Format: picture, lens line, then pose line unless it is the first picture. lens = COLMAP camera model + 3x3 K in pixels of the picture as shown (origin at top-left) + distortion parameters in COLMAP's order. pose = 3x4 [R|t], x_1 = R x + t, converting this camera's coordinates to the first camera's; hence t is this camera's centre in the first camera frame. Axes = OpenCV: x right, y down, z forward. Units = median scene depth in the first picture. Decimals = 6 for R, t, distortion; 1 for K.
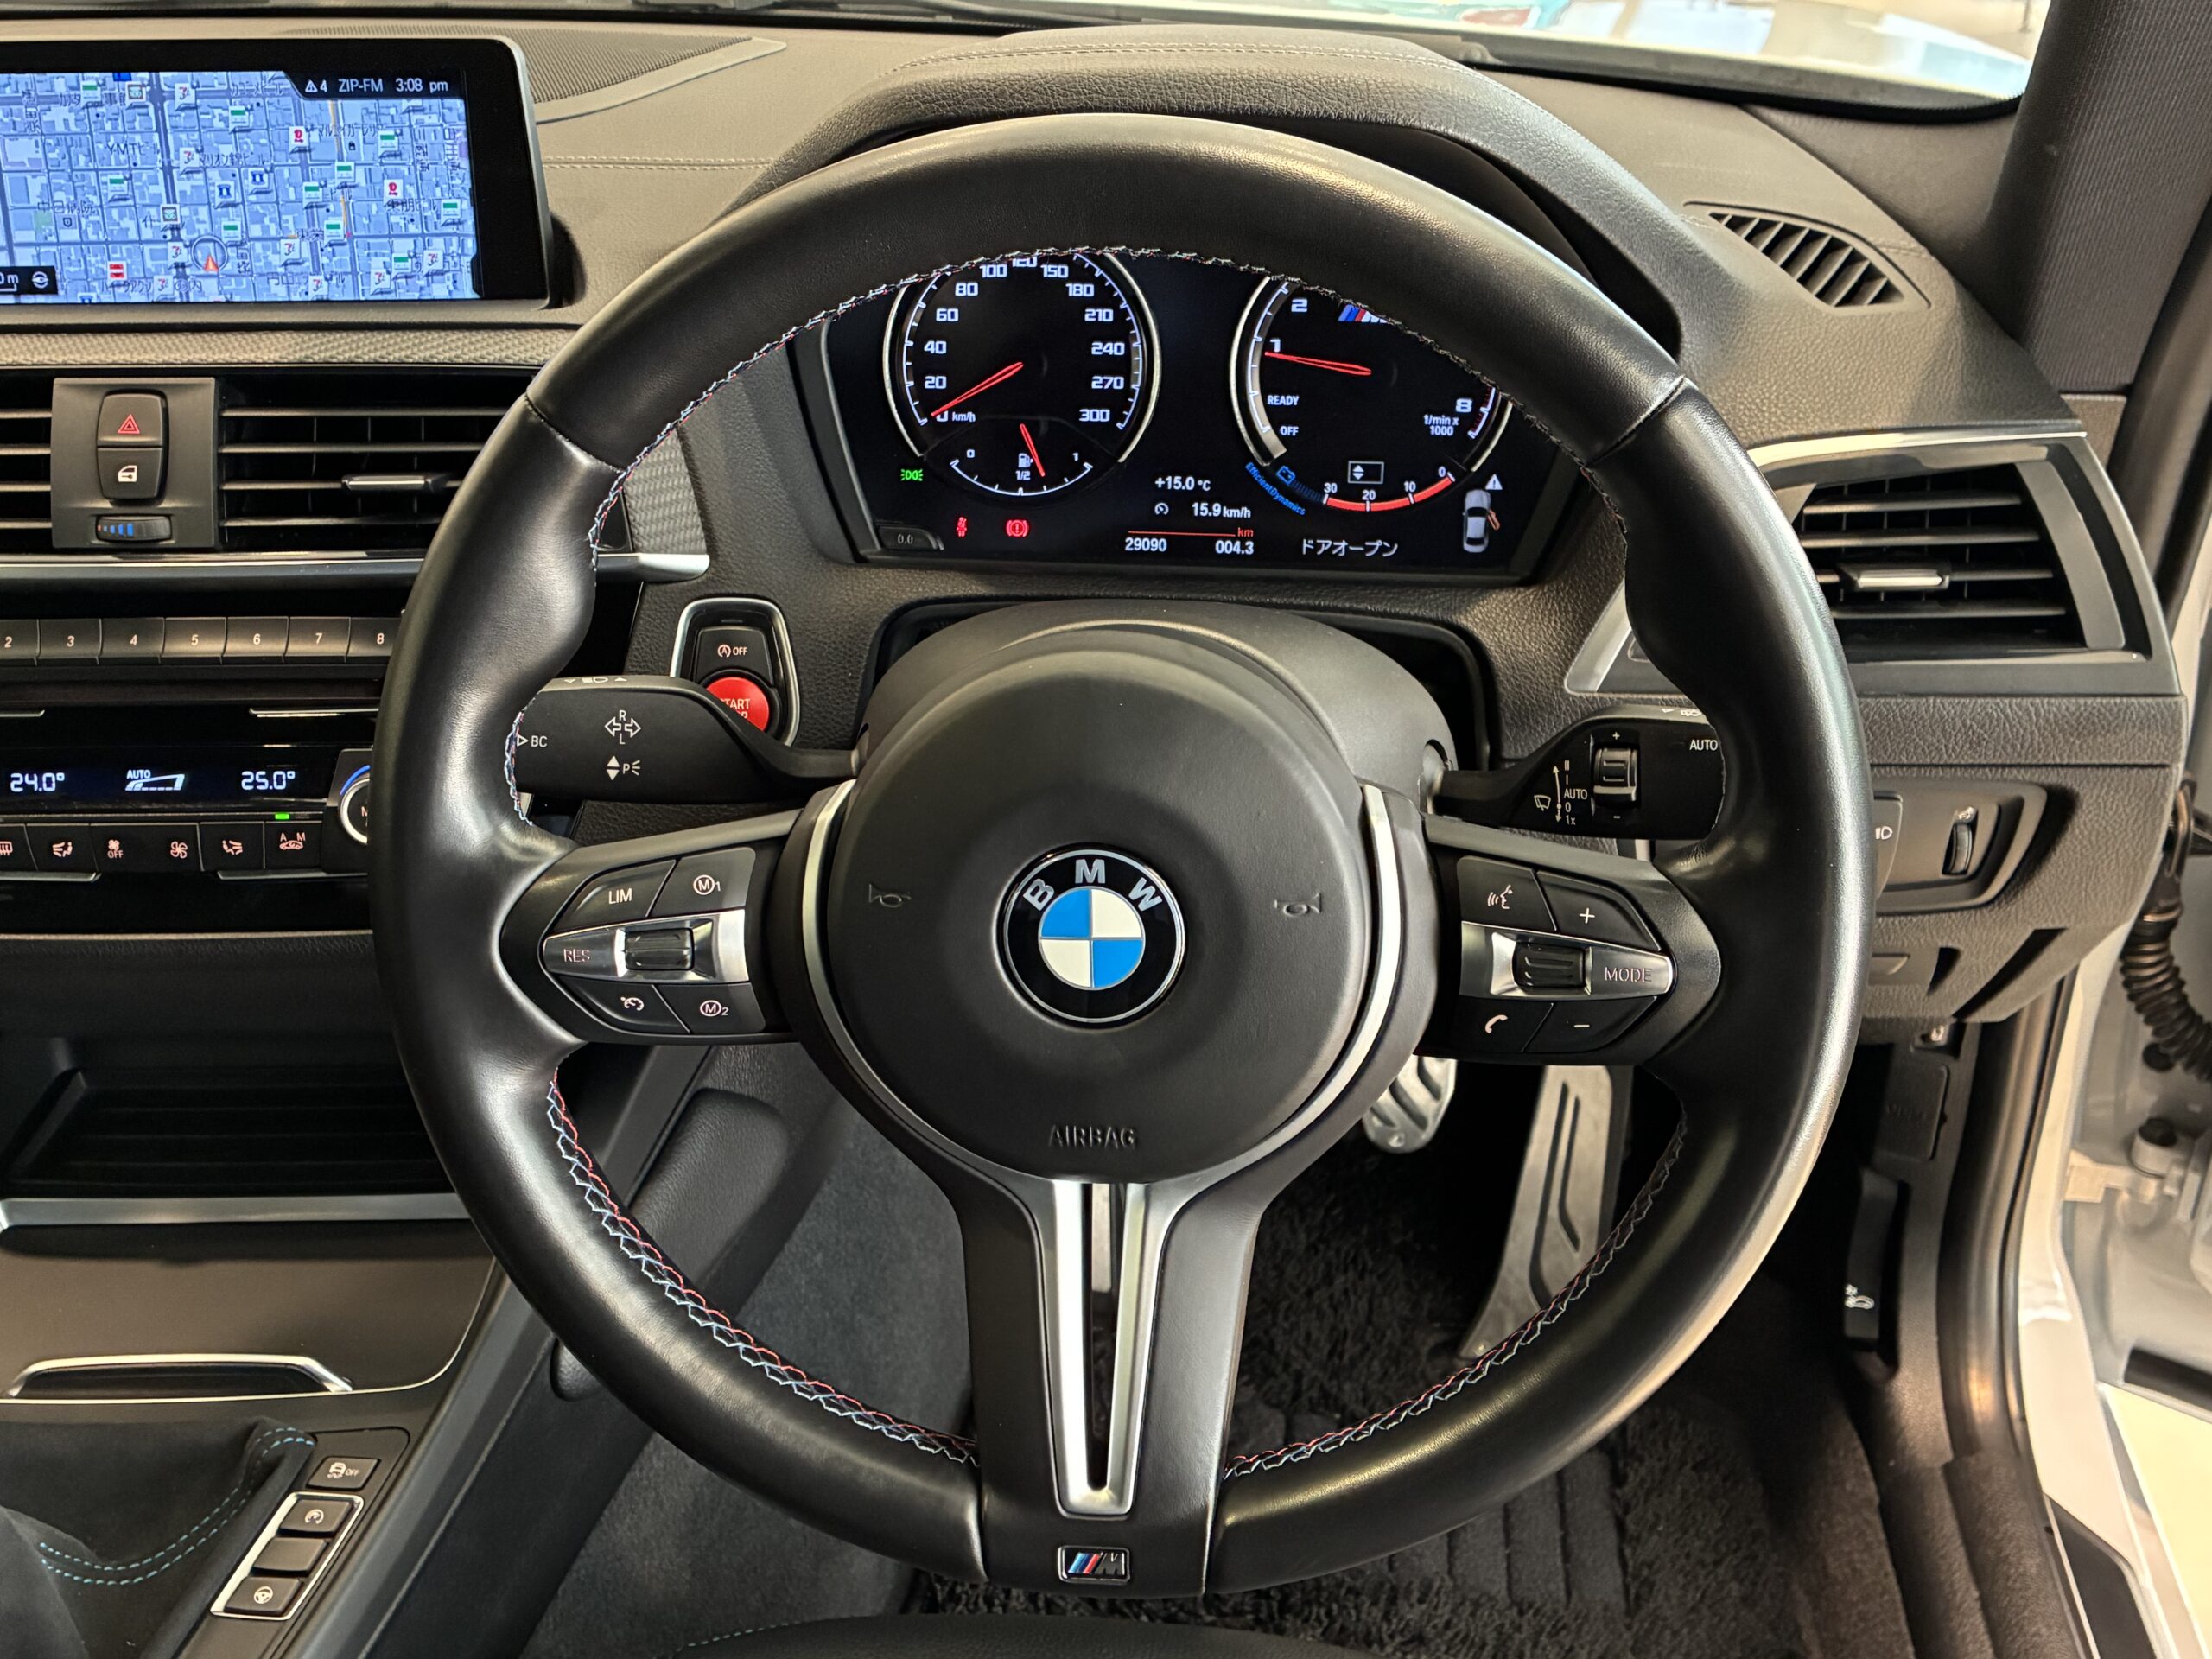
lens RADIAL K [[2187.9, 0, 1113.1], [0, 2187.9, 827.3], [0, 0, 1]] dist [0.006976, 0.000000]
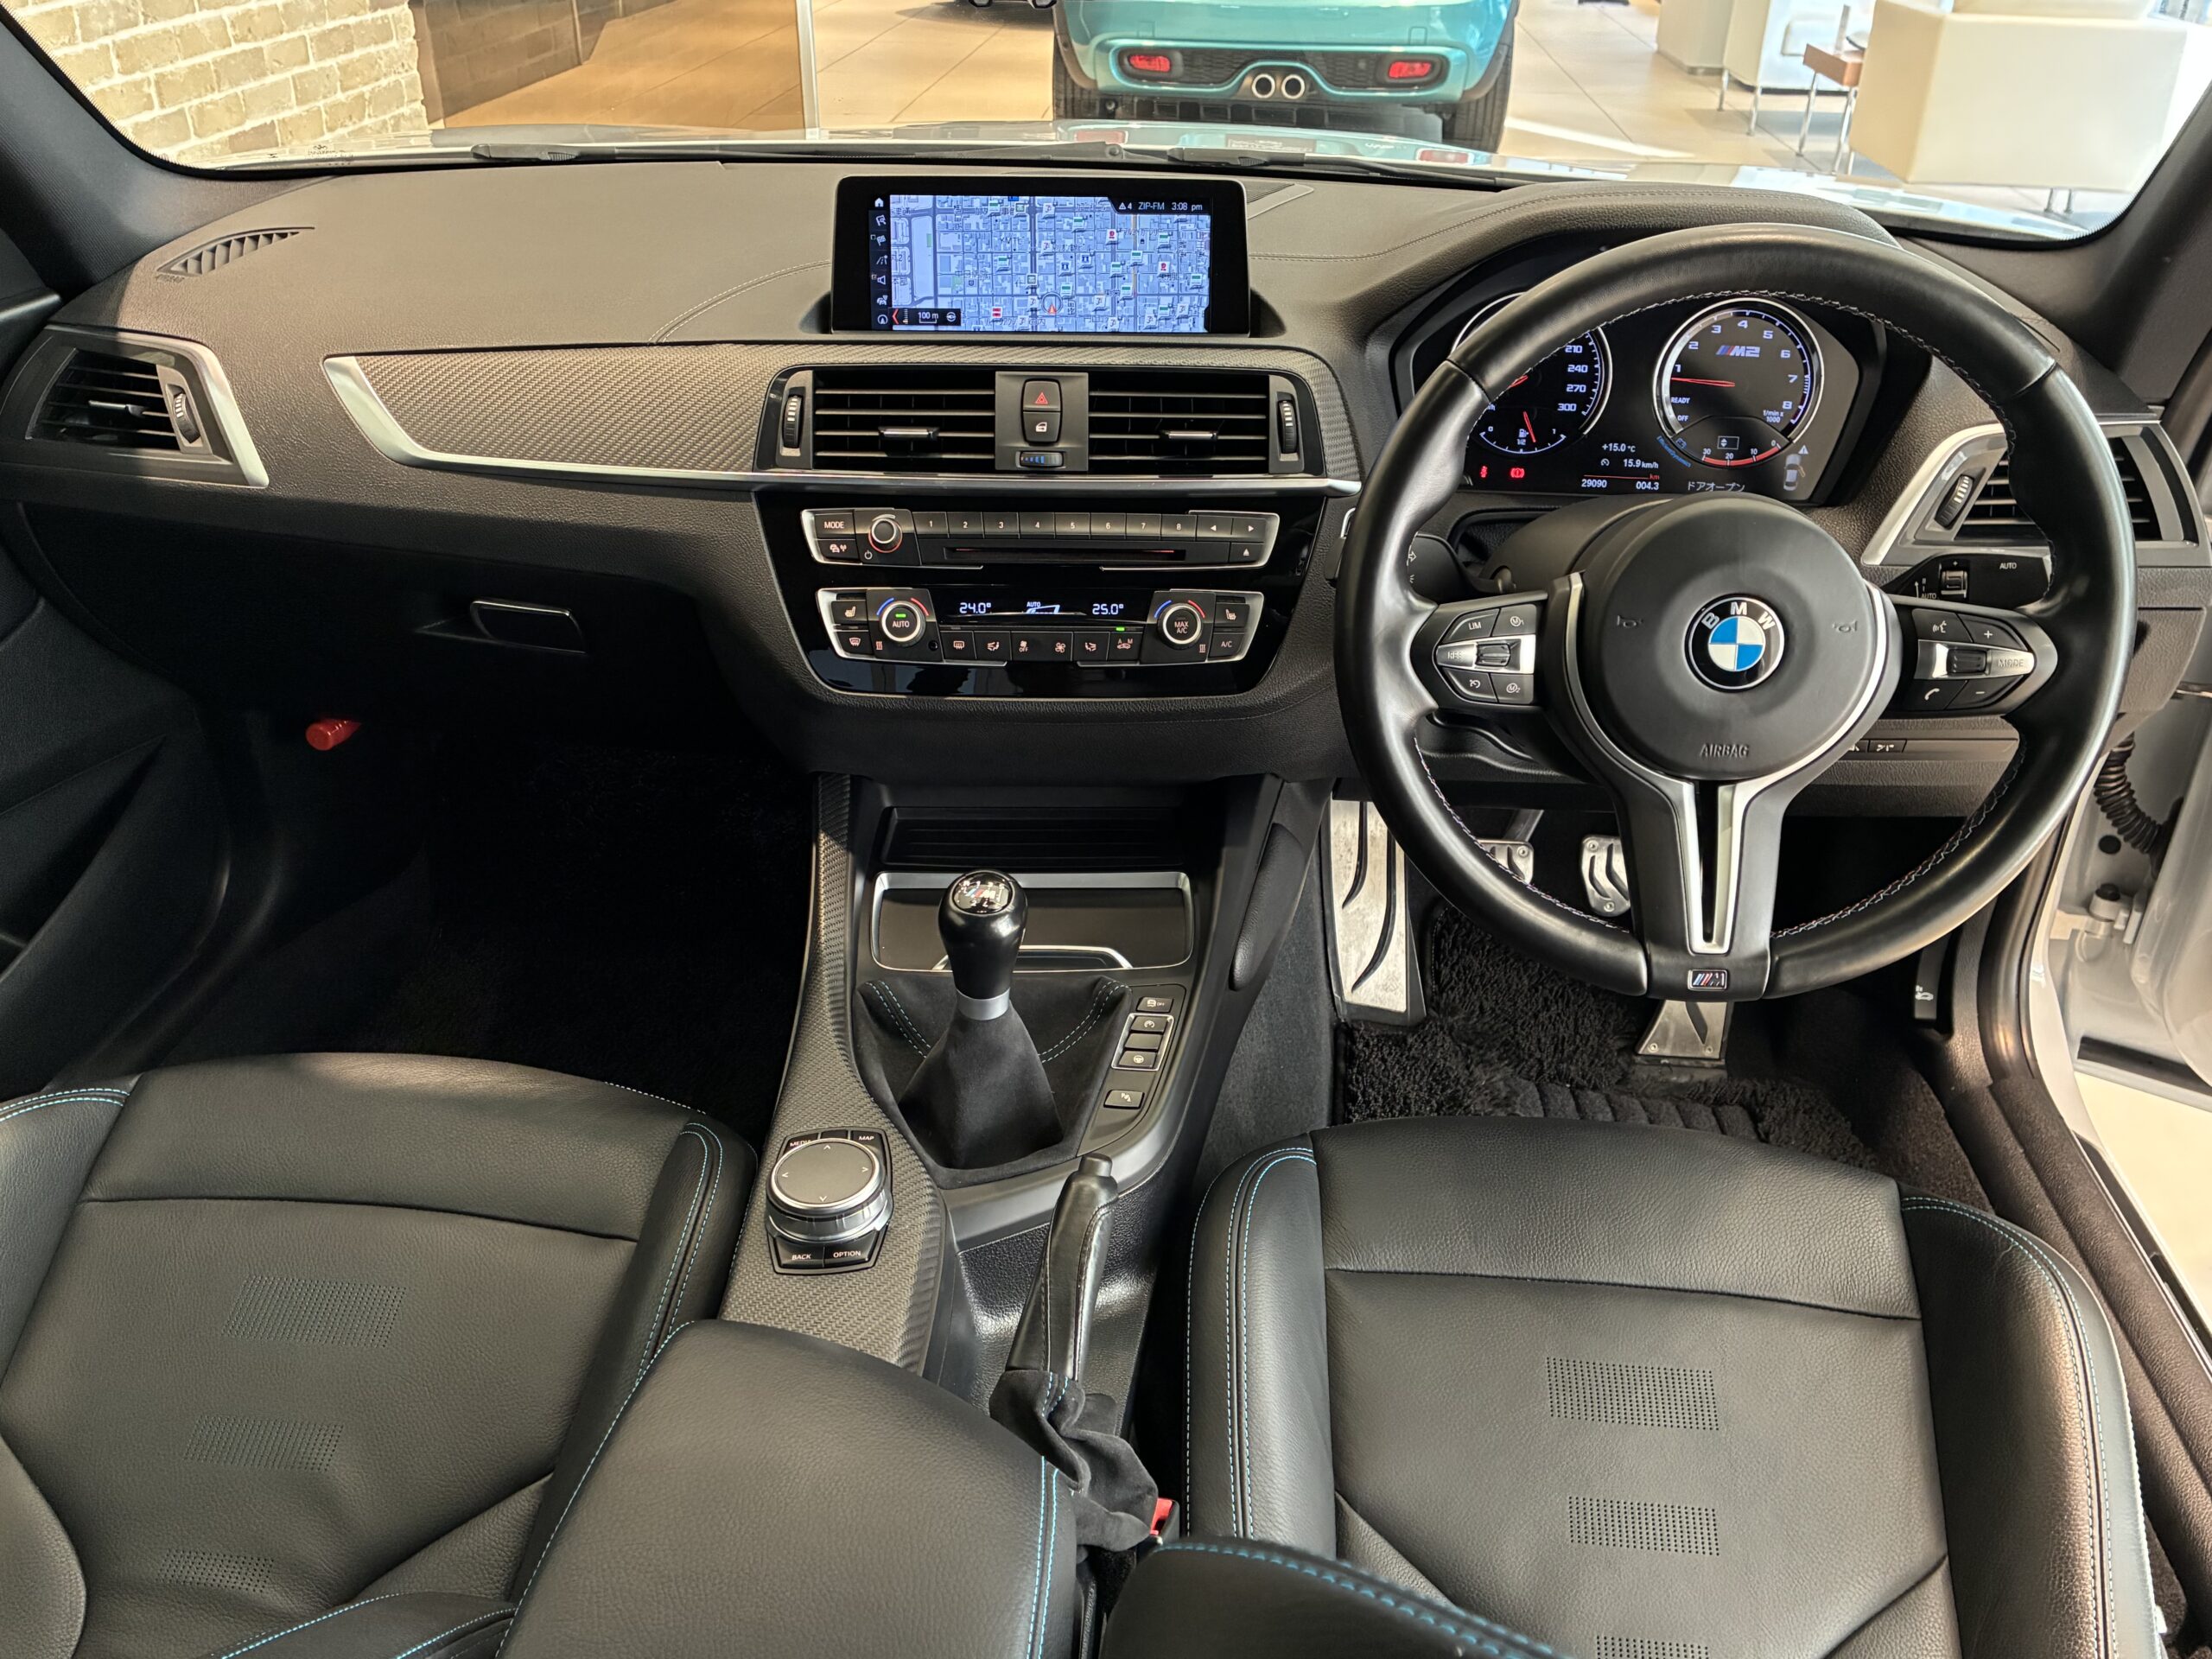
lens RADIAL K [[1782.8, 0, 1101.9], [0, 1782.8, 842.7], [0, 0, 1]] dist [0.004269, -0.028572]
pose [[0.999634, 0.010711, 0.024841, -0.410644], [-0.010840, 0.999928, 0.005086, 0.151169], [-0.024785, -0.005354, 0.999678, -0.390798]]
